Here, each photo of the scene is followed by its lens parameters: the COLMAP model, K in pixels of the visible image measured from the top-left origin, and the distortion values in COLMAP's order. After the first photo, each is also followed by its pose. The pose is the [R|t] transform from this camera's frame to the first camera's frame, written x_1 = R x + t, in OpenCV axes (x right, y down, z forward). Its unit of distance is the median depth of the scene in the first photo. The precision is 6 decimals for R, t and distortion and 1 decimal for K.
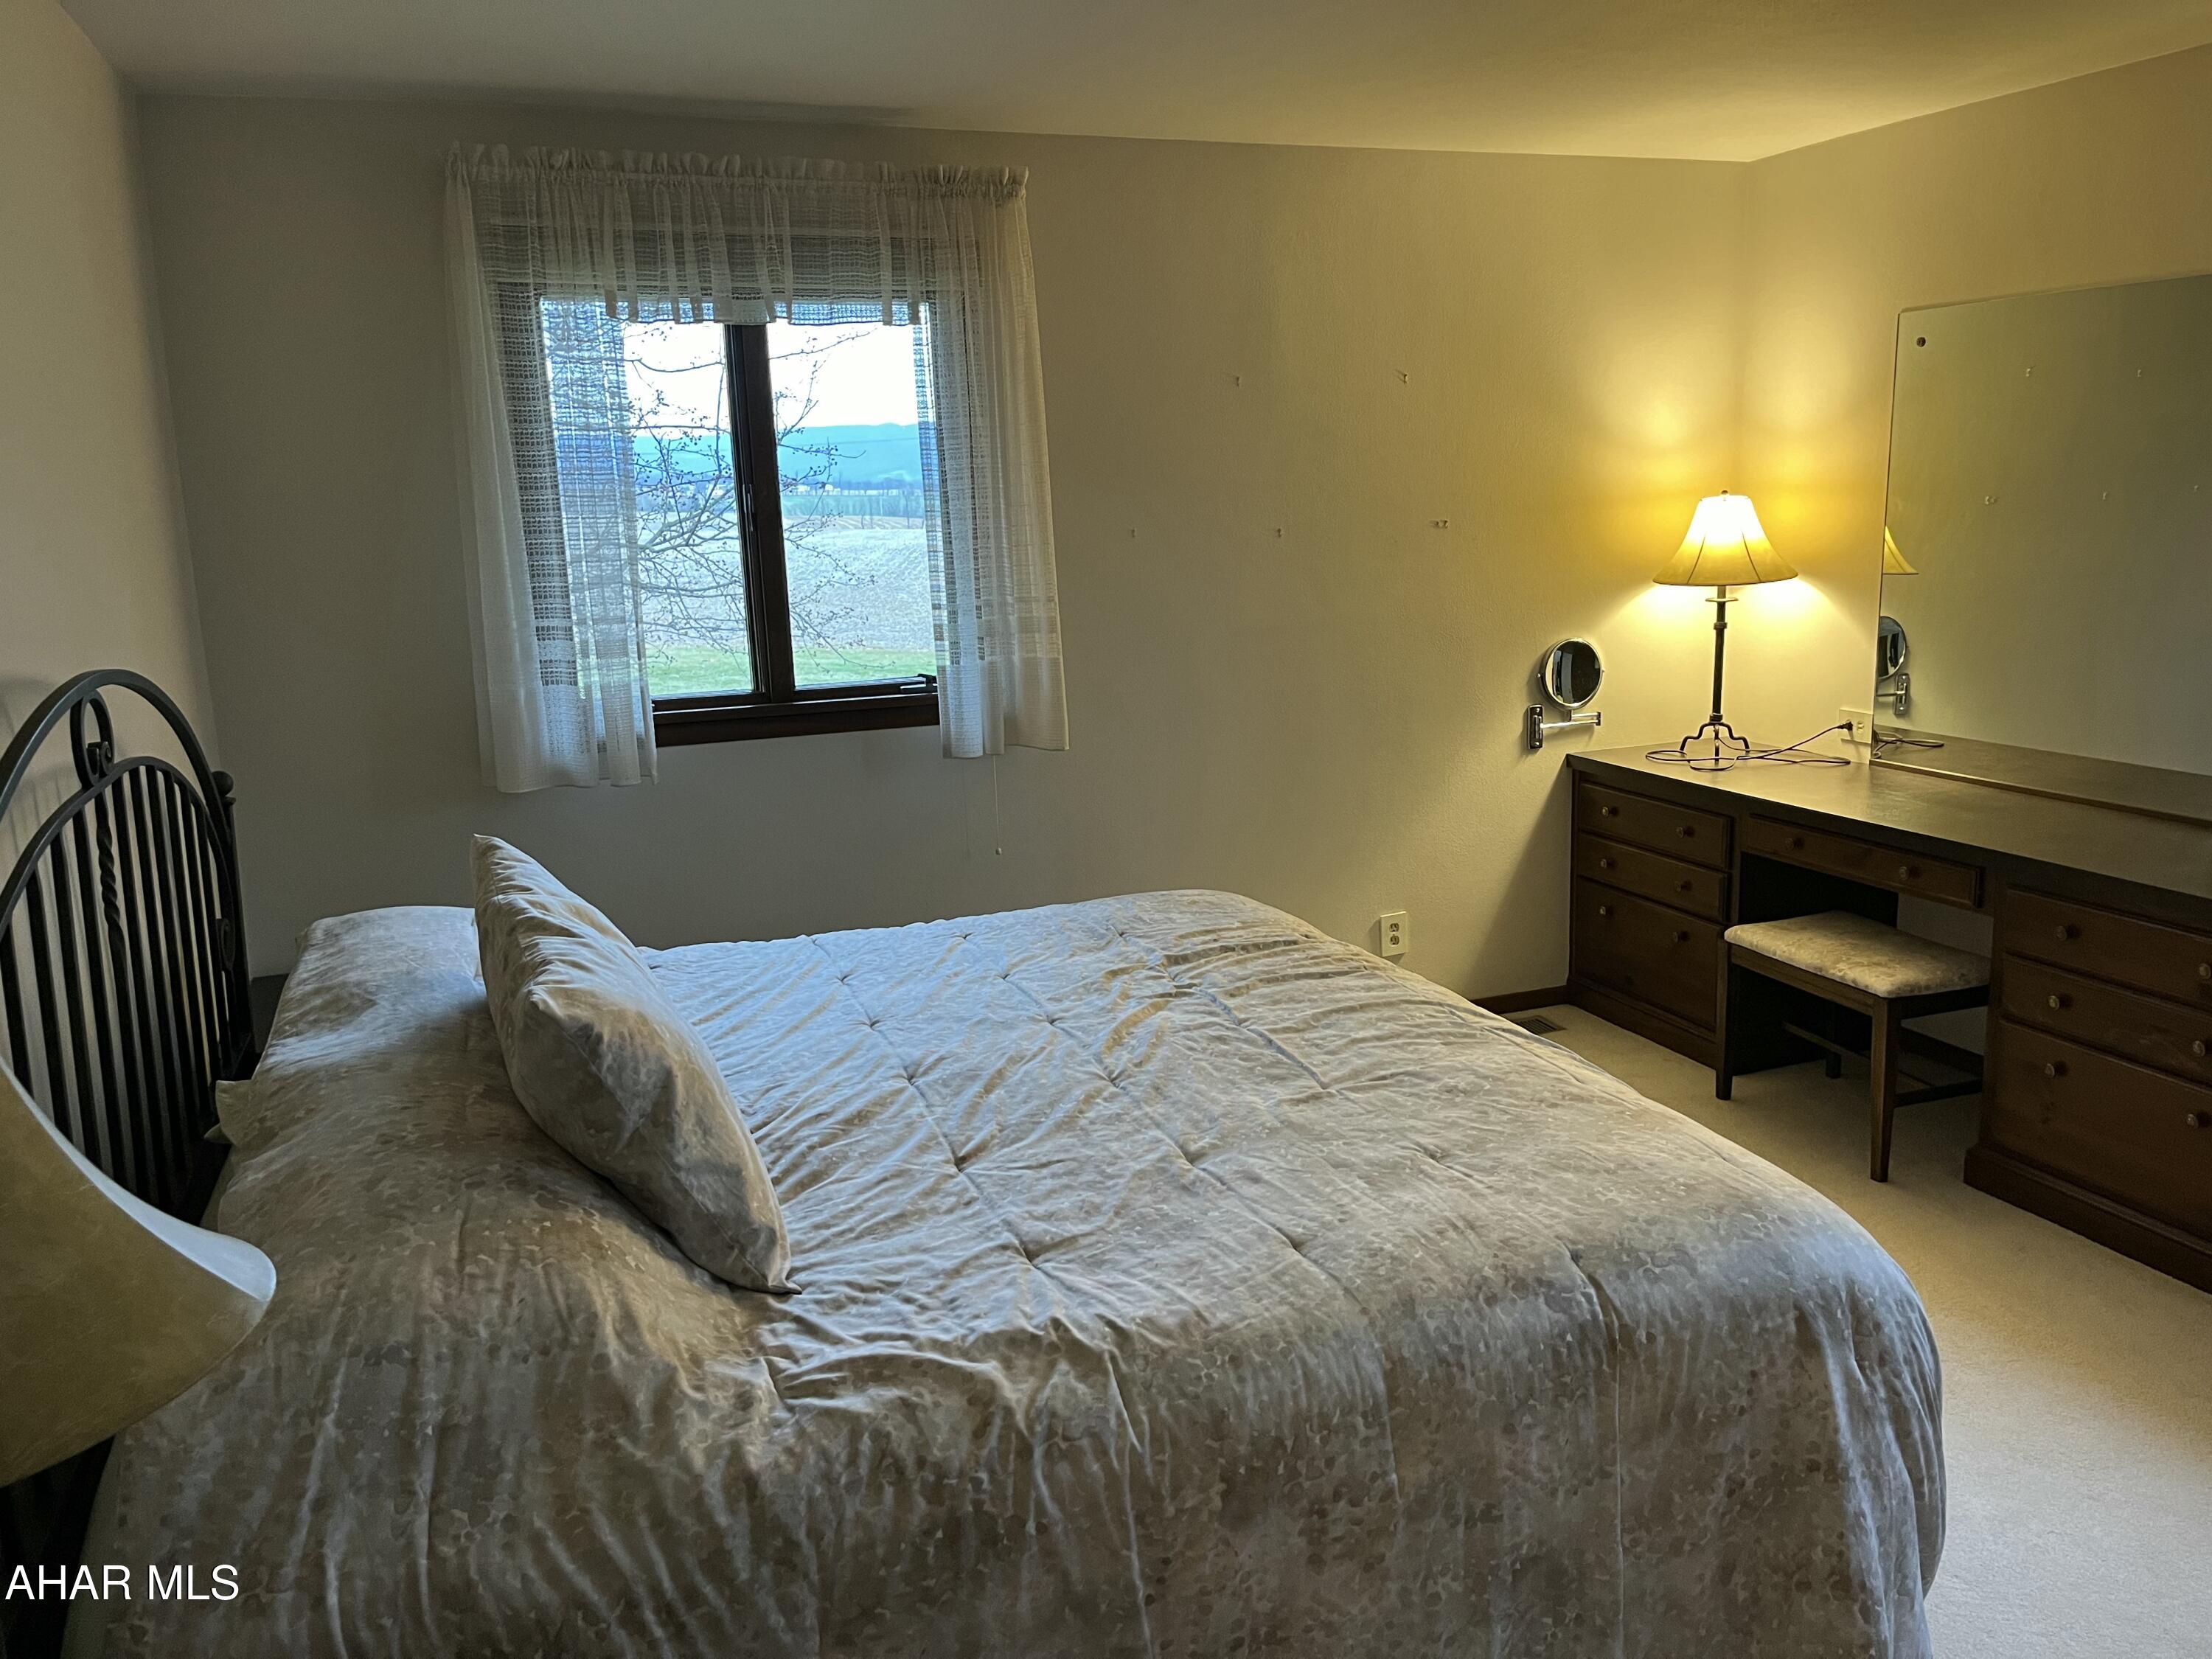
lens RADIAL K [[1680.9, 0, 1106.0], [0, 1680.9, 829.5], [0, 0, 1]] dist [0.077753, -0.116196]
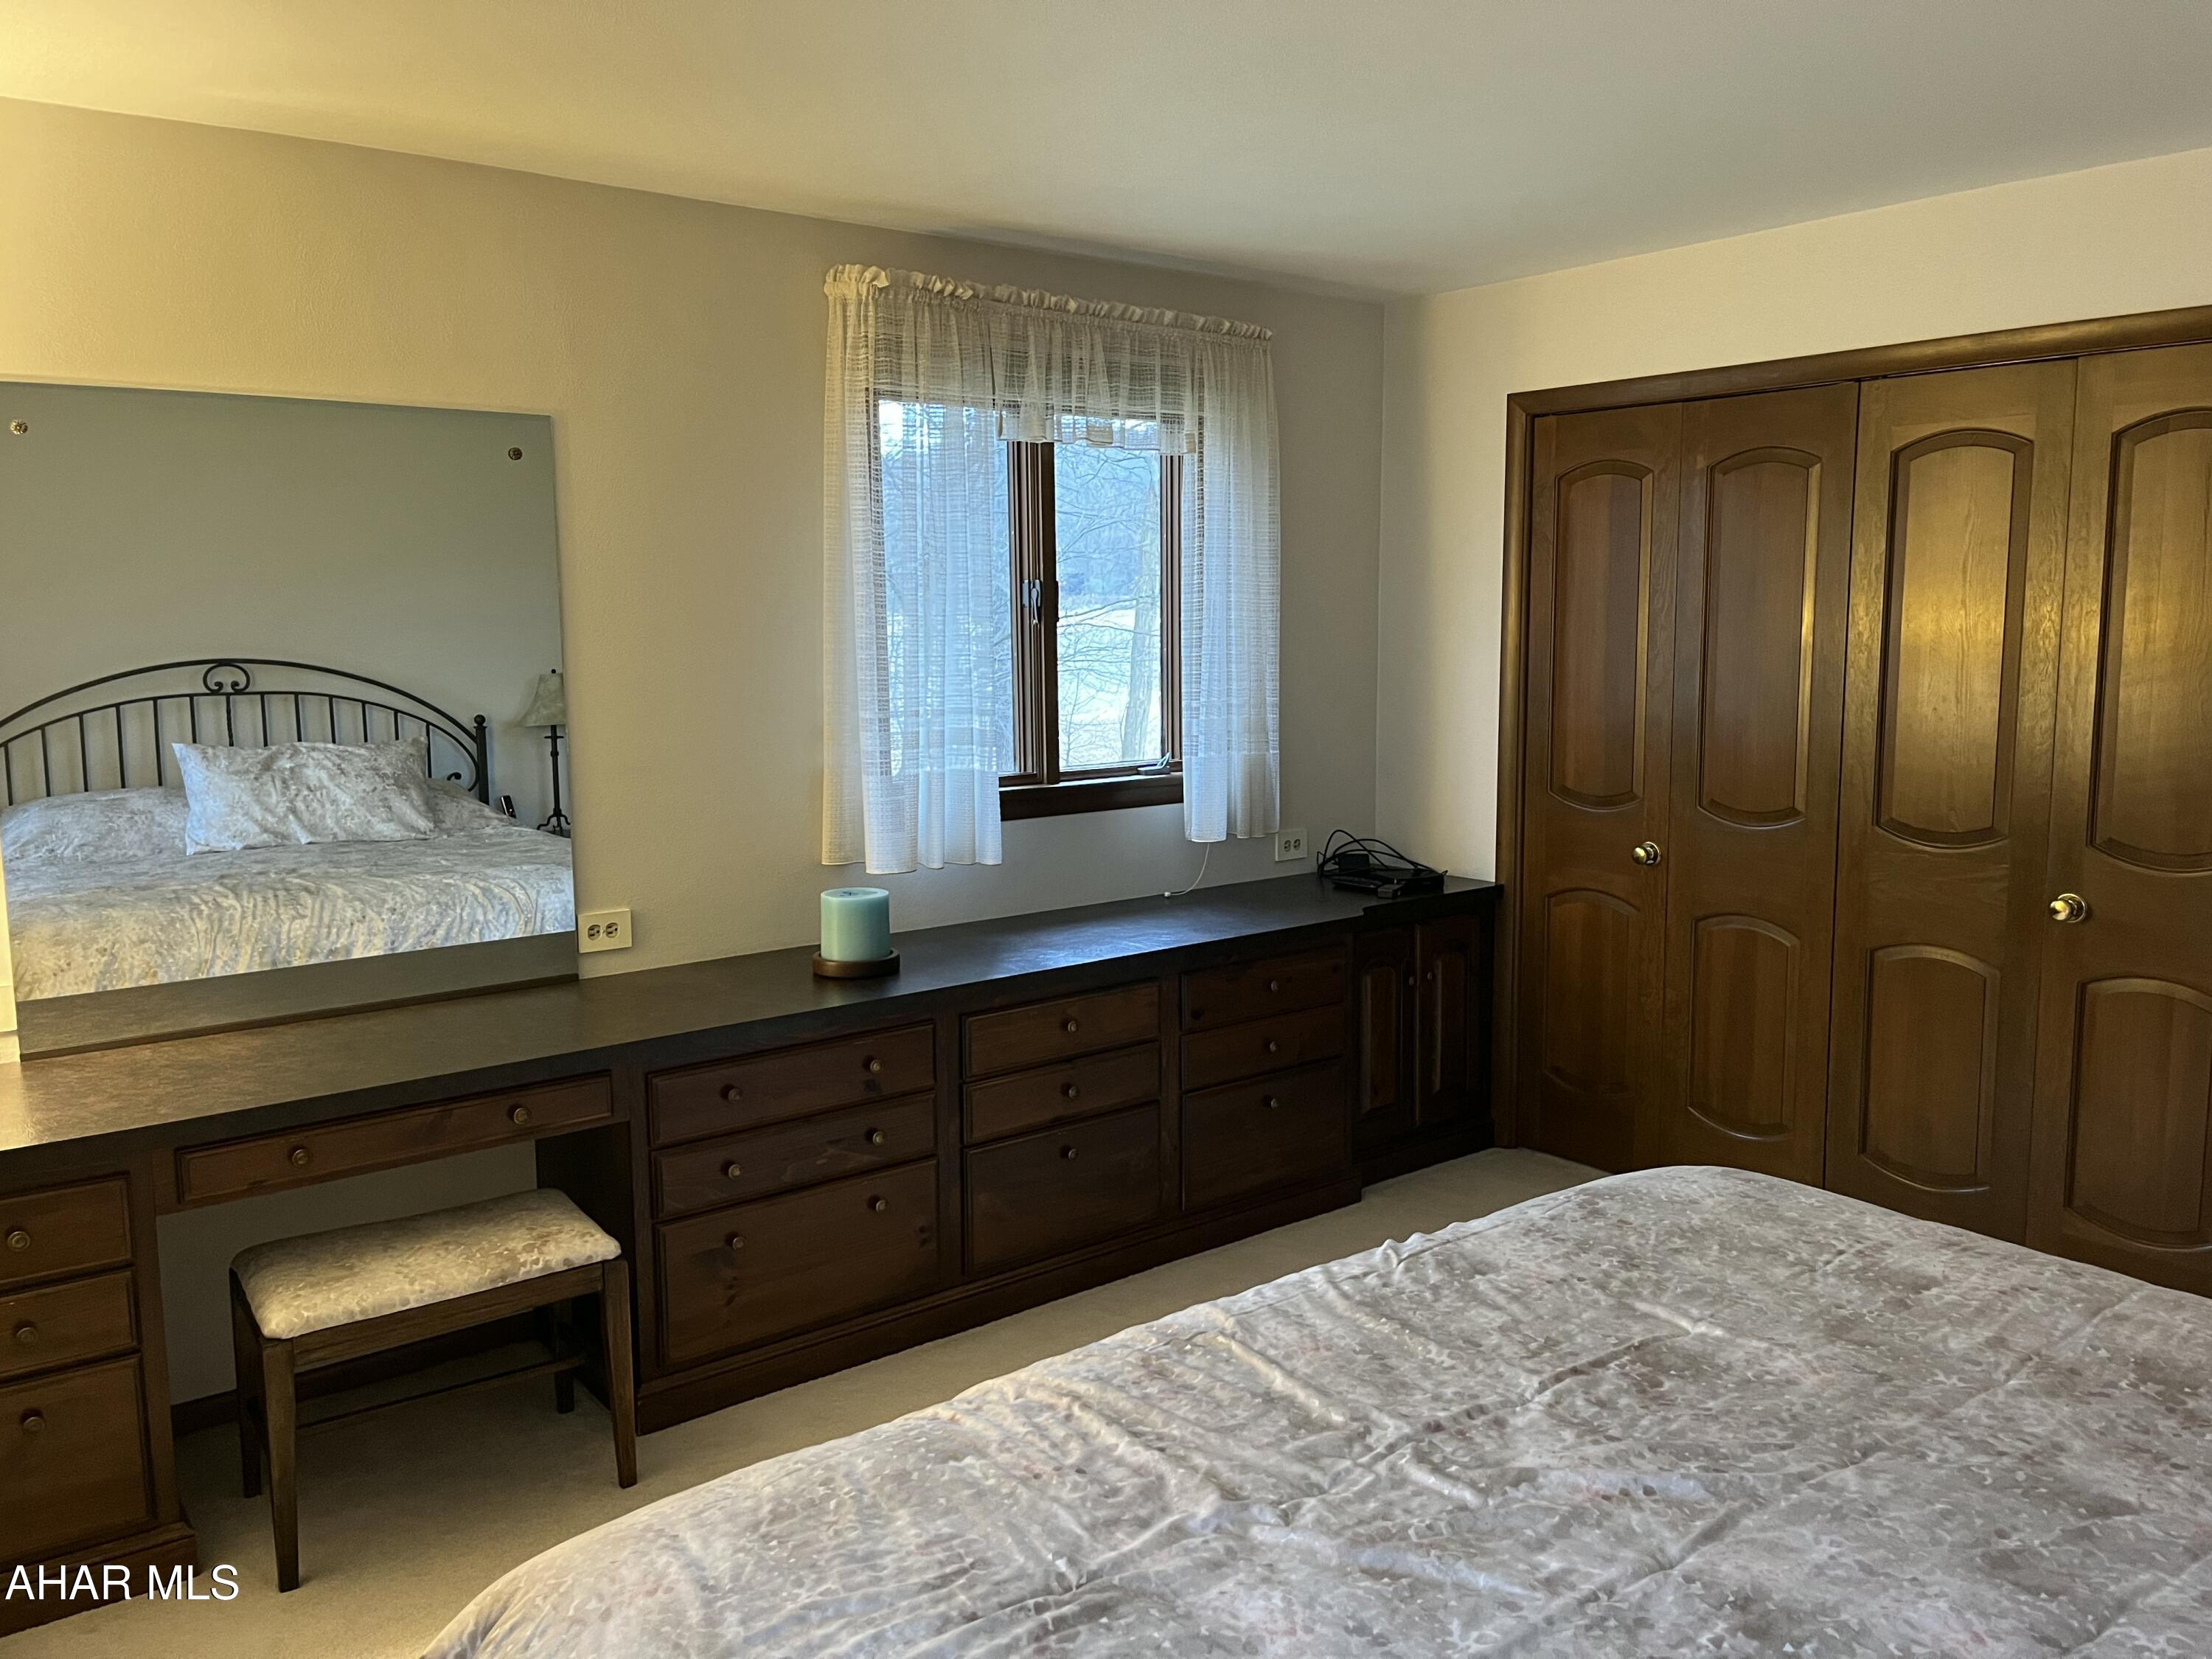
lens RADIAL K [[1680.9, 0, 1106.0], [0, 1680.9, 829.5], [0, 0, 1]] dist [0.077753, -0.116196]
pose [[-0.298106, -0.095861, 0.949707, -0.523010], [0.211228, 0.963653, 0.163571, -0.262647], [-0.930868, 0.249367, -0.267022, 1.396461]]
